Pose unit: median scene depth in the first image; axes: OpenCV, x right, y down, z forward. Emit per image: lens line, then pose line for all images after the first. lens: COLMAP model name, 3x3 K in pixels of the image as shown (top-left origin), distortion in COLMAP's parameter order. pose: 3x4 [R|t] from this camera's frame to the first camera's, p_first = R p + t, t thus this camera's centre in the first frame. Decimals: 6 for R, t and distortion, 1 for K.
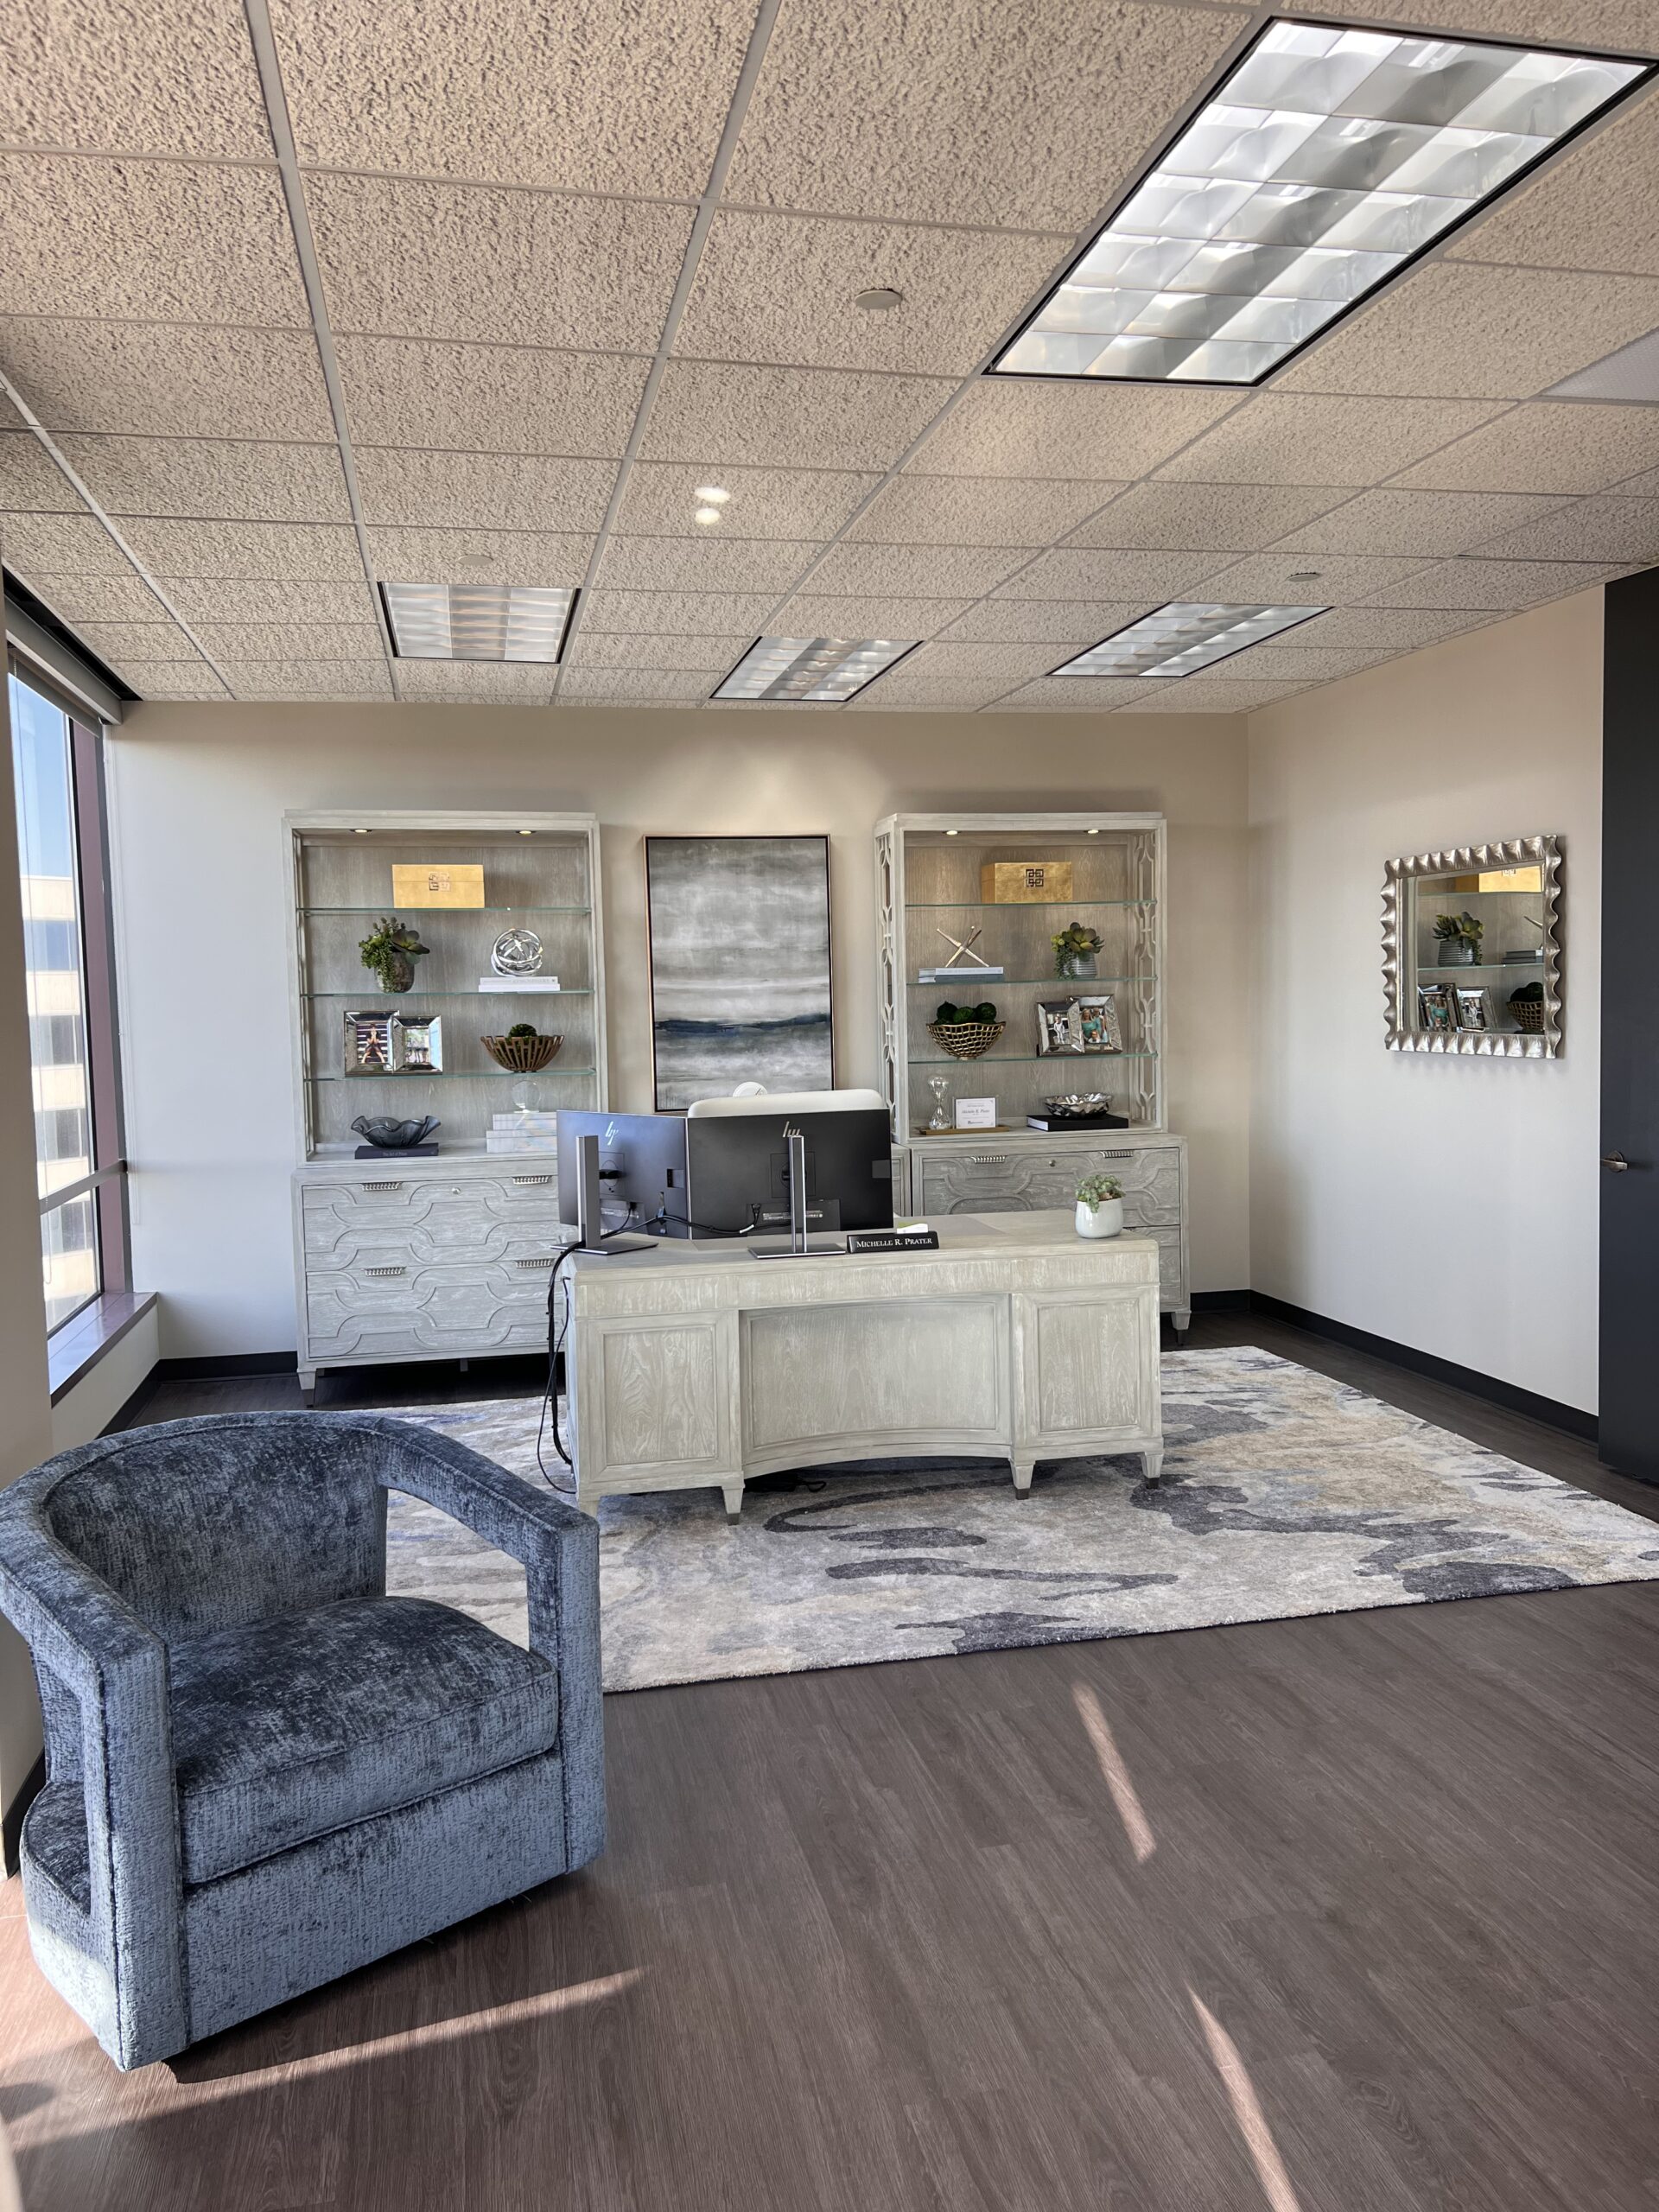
lens RADIAL K [[1677.8, 0, 831.1], [0, 1677.8, 1116.8], [0, 0, 1]] dist [0.034238, -0.011523]
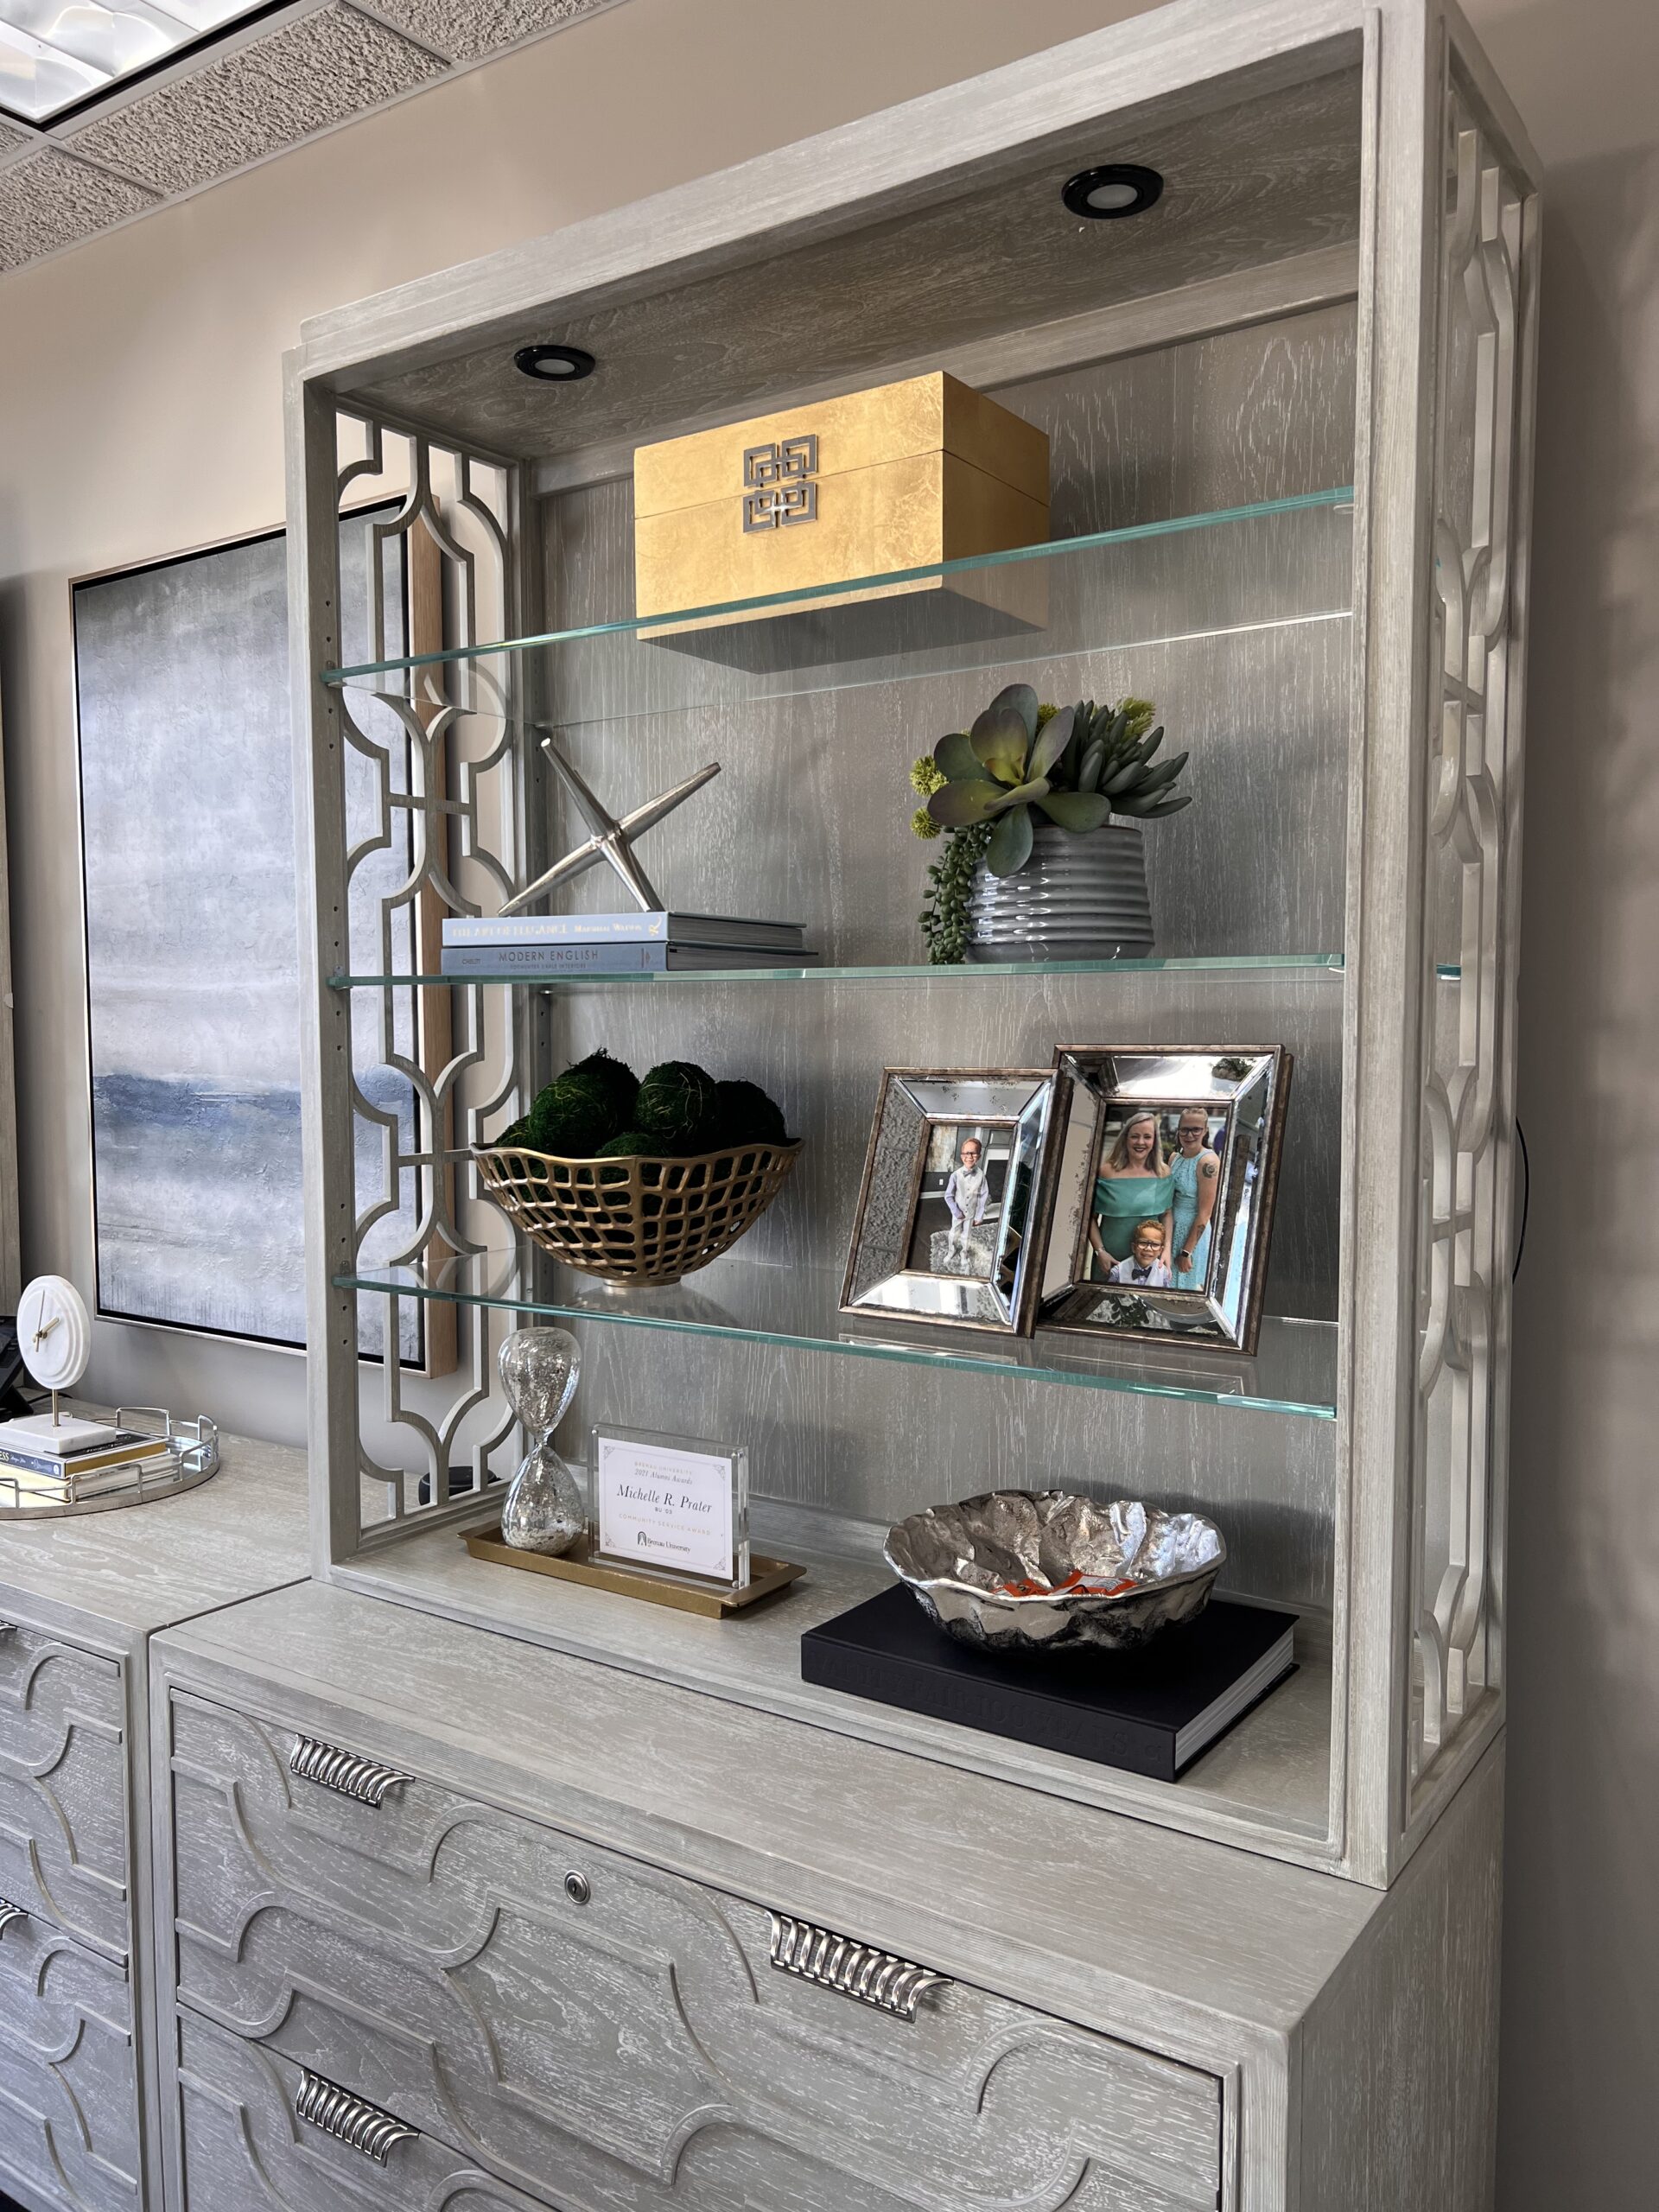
lens RADIAL K [[1677.8, 0, 833.5], [0, 1677.8, 1105.7], [0, 0, 1]] dist [0.034238, -0.011523]
pose [[0.686117, 0.061235, -0.724910, 0.283766], [-0.064239, 0.997658, 0.023473, -0.069392], [0.724649, 0.030462, 0.688444, 0.856459]]
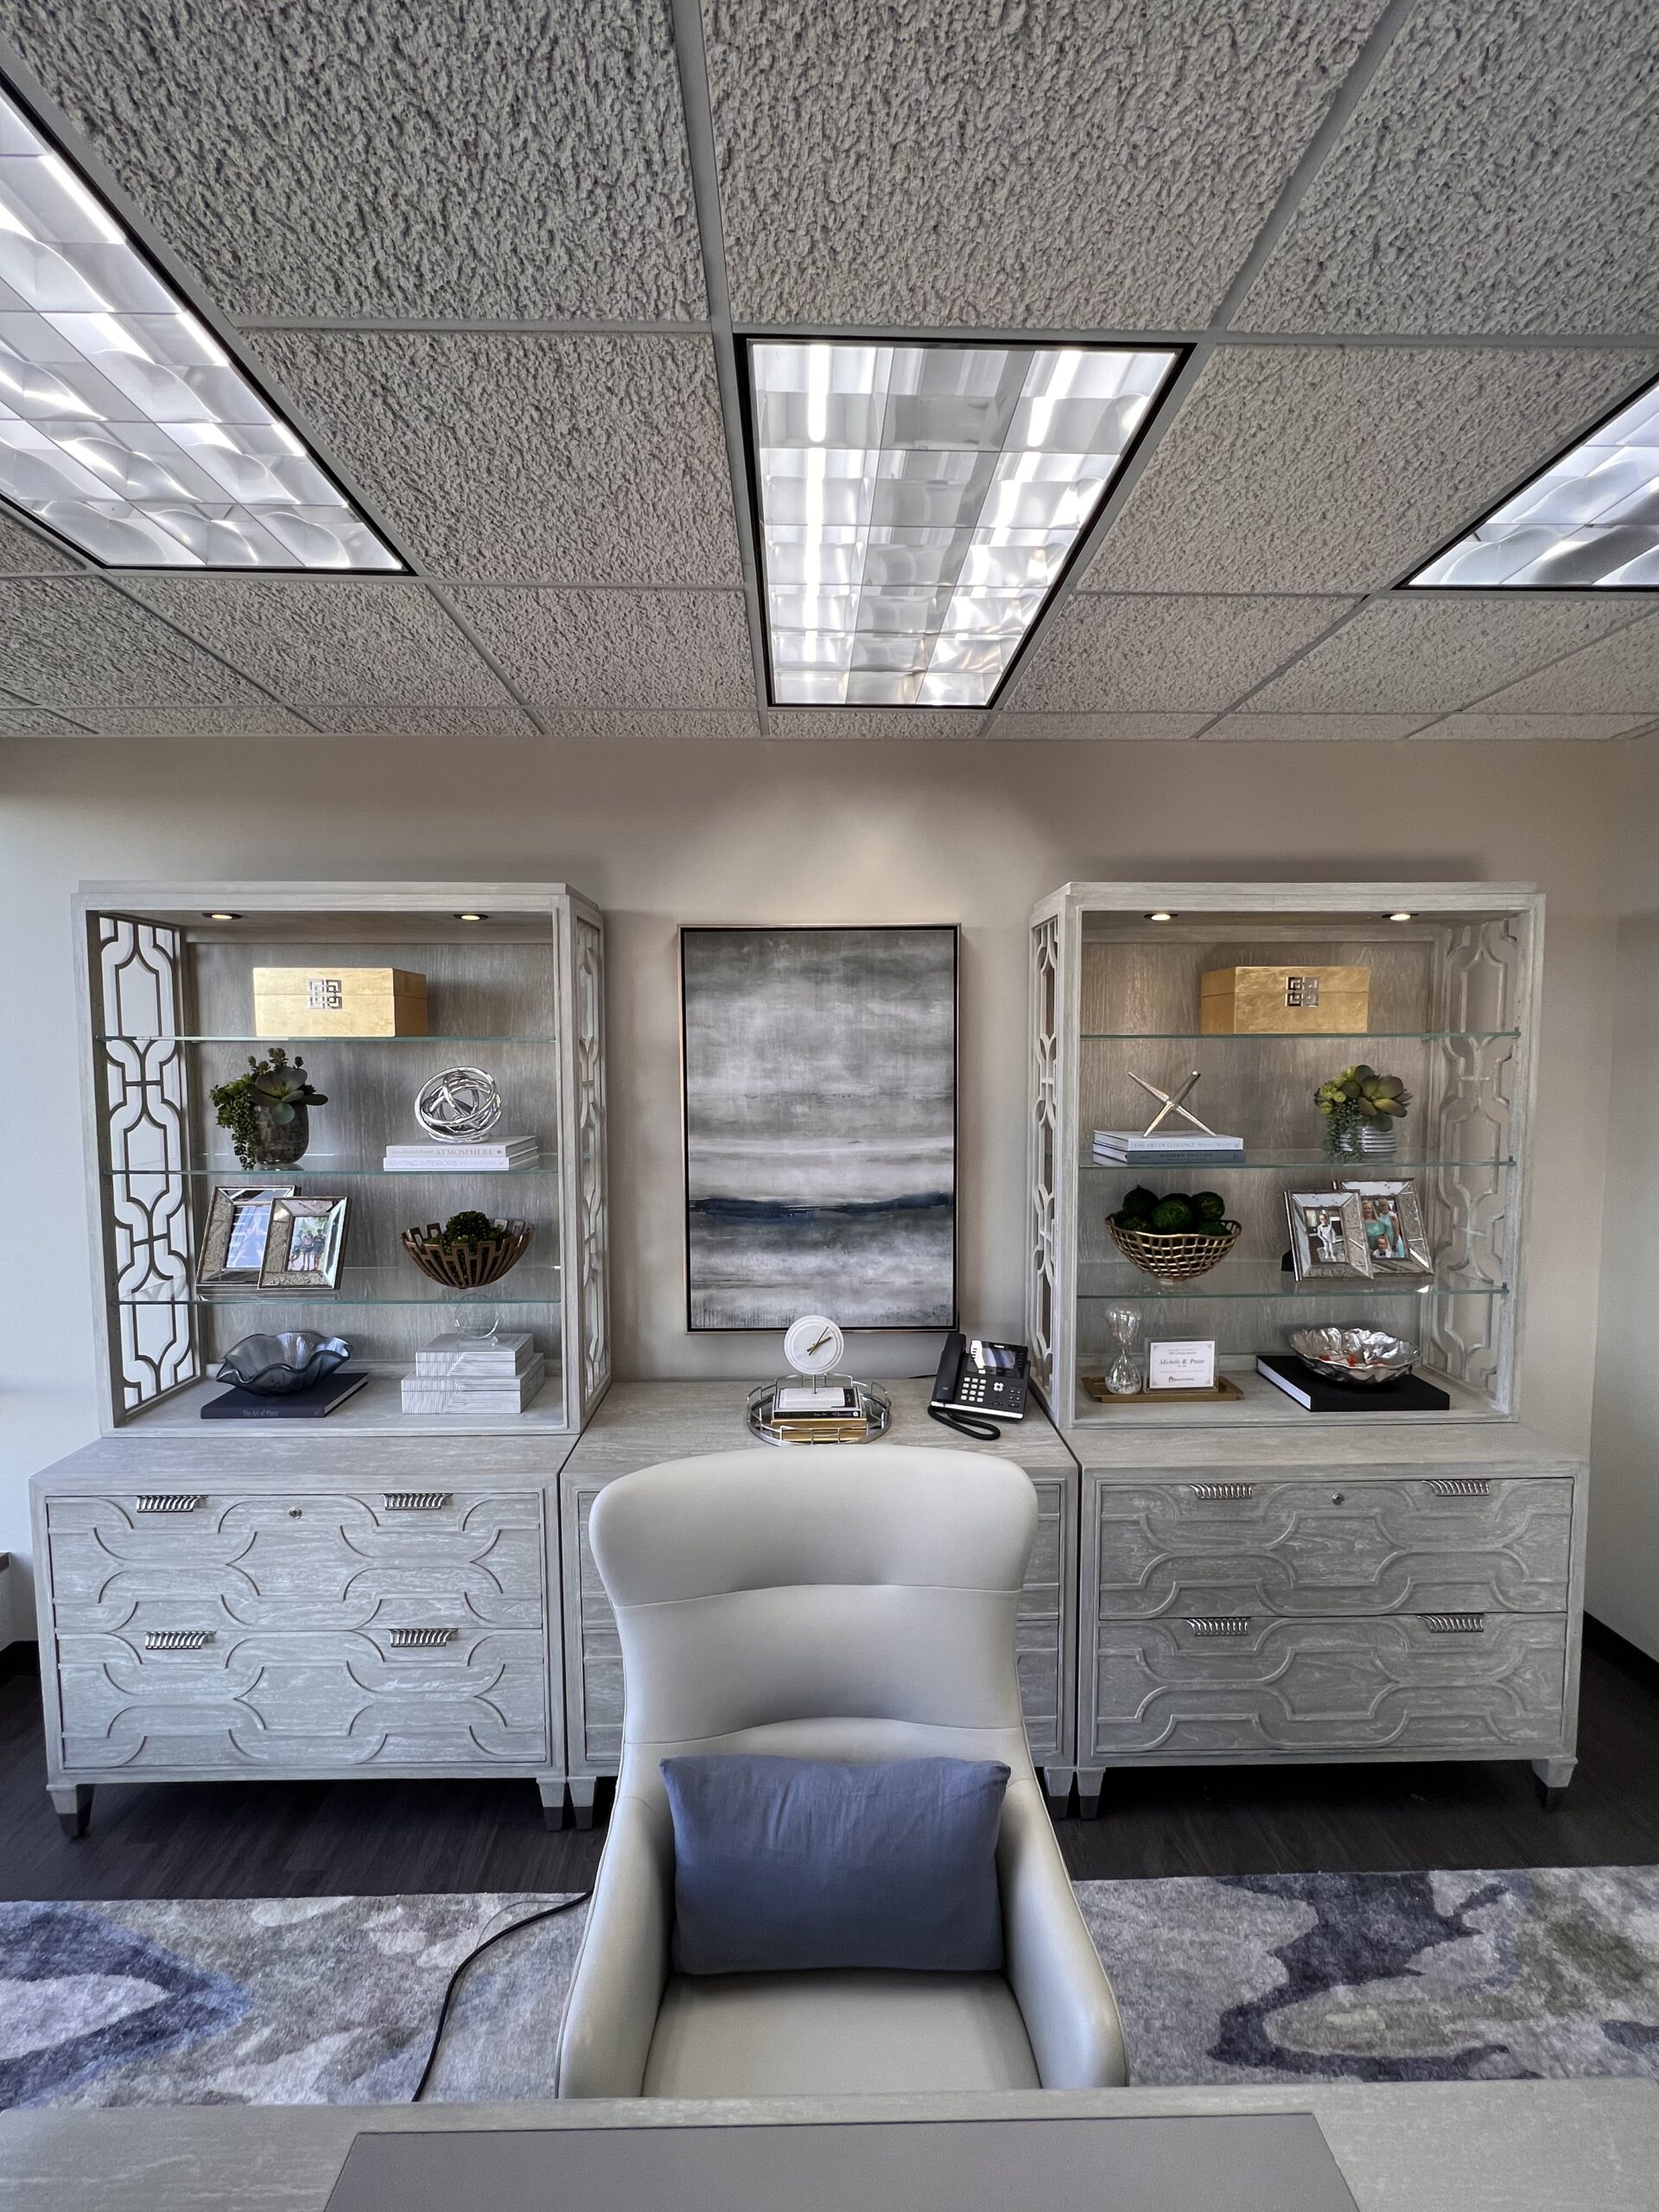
lens RADIAL K [[887.6, 0, 819.9], [0, 887.6, 1096.2], [0, 0, 1]] dist [-0.006417, 0.000088]
pose [[0.981376, 0.028416, -0.189984, 0.013464], [-0.031162, 0.999448, -0.011480, -0.095718], [0.189553, 0.017187, 0.981720, 0.655386]]
